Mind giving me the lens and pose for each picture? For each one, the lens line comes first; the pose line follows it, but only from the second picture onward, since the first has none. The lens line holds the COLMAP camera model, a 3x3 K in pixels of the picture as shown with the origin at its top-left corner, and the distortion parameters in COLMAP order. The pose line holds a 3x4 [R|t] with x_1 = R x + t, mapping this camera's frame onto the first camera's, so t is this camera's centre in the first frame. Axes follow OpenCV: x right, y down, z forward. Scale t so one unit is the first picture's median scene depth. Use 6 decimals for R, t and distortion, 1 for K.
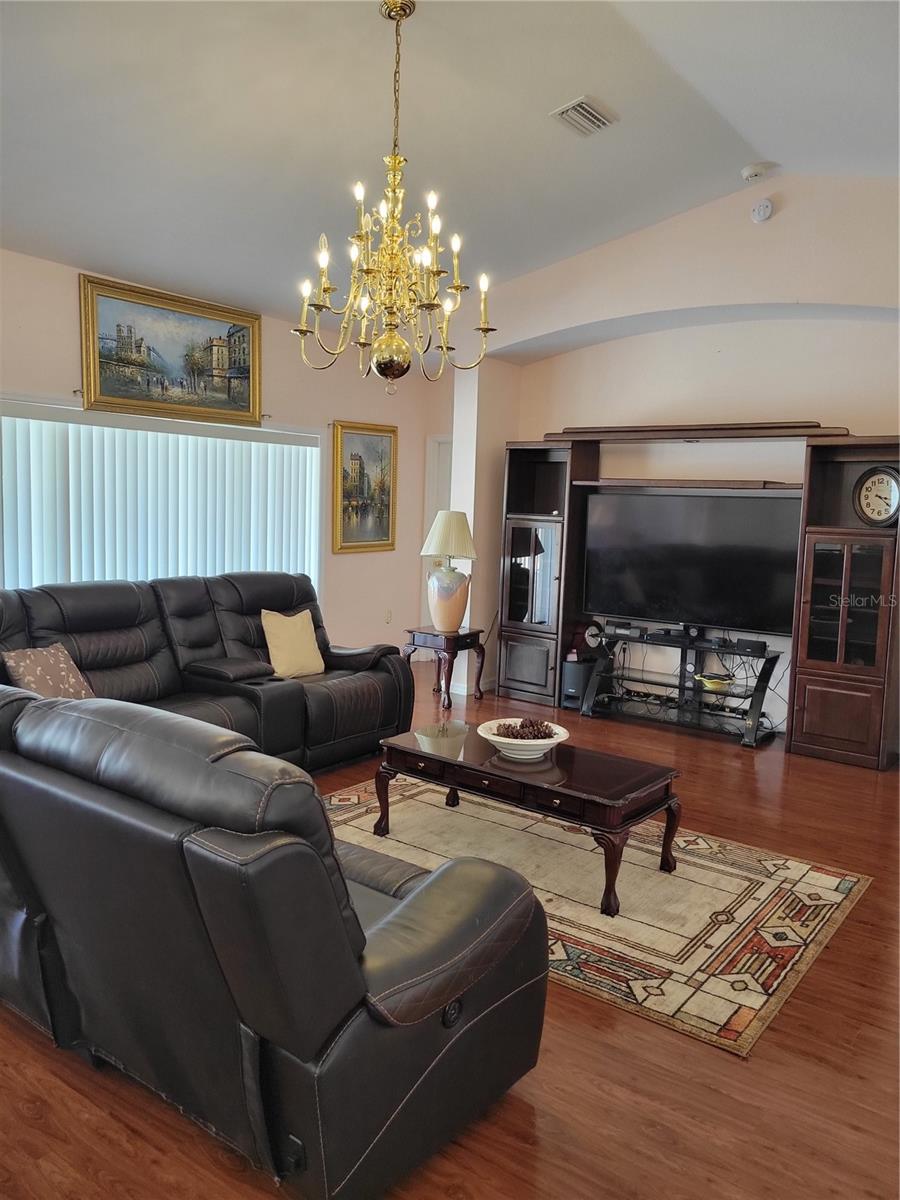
lens RADIAL K [[913.8, 0, 461.1], [0, 913.8, 599.8], [0, 0, 1]] dist [0.034405, 0.000295]
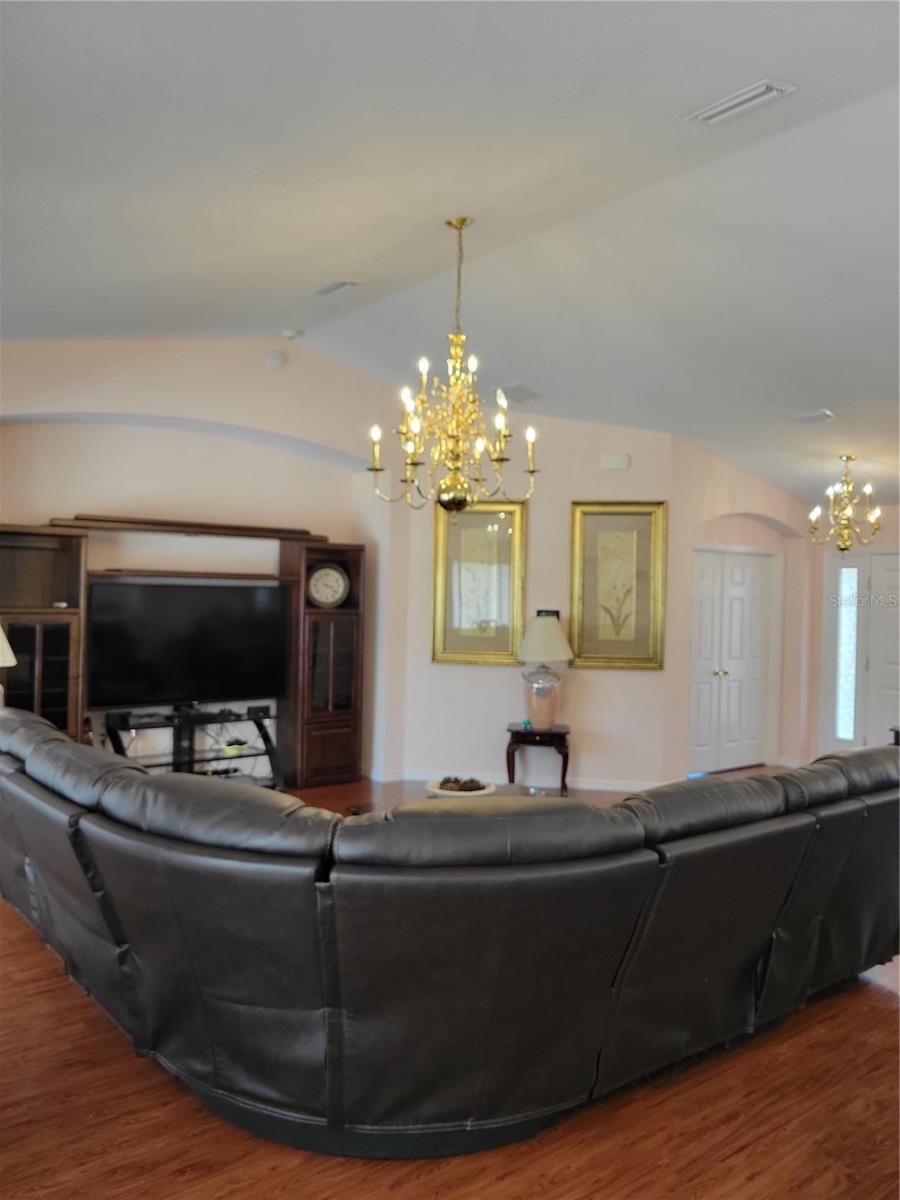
lens RADIAL K [[913.8, 0, 459.9], [0, 913.8, 603.0], [0, 0, 1]] dist [0.034405, 0.000295]
pose [[0.254490, -0.043856, 0.966081, -0.786248], [0.089086, 0.995787, 0.021737, -0.094111], [-0.962963, 0.080533, 0.257324, 0.440071]]
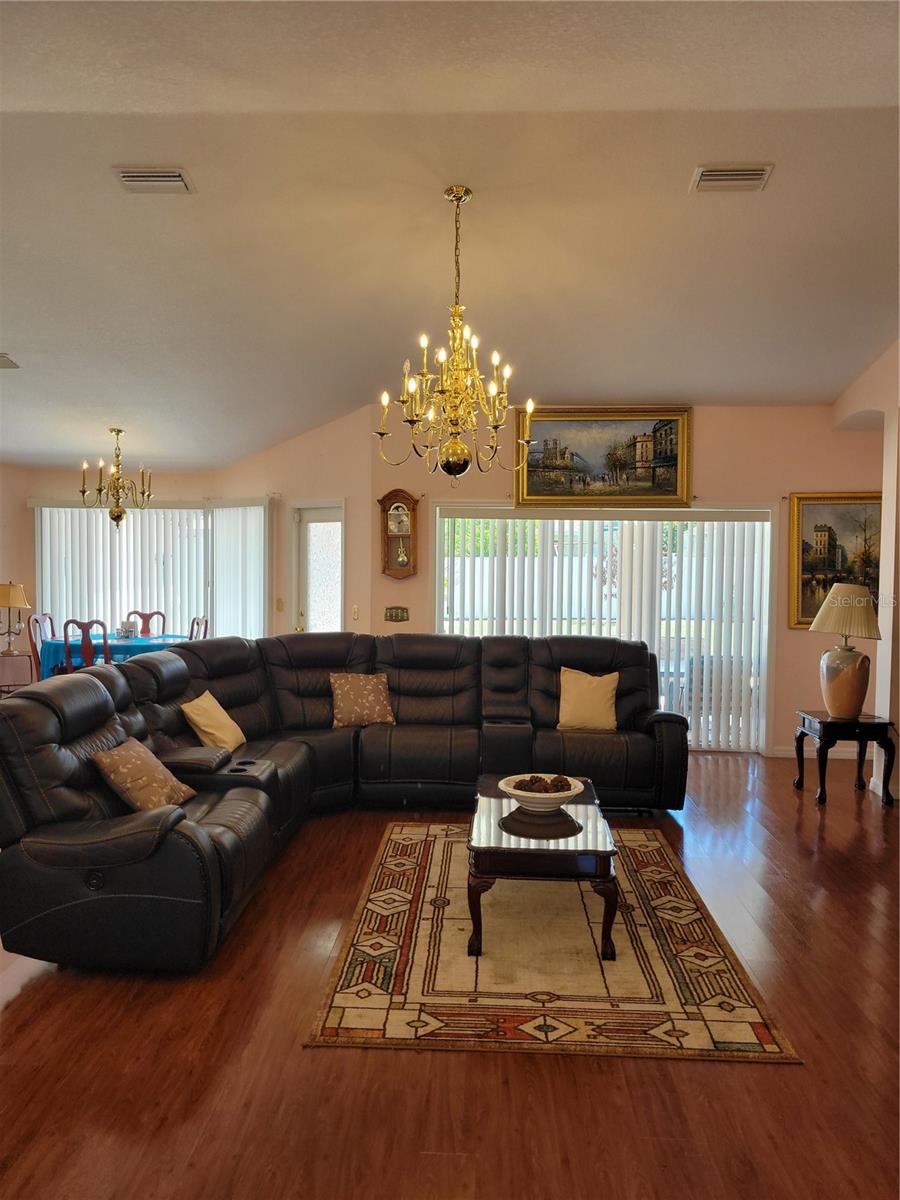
lens RADIAL K [[913.8, 0, 447.5], [0, 913.8, 593.6], [0, 0, 1]] dist [0.034405, 0.000295]
pose [[0.552667, 0.005410, -0.833385, 0.606680], [-0.083348, 0.995324, -0.048811, -0.012095], [0.829224, 0.096437, 0.550534, 0.202571]]
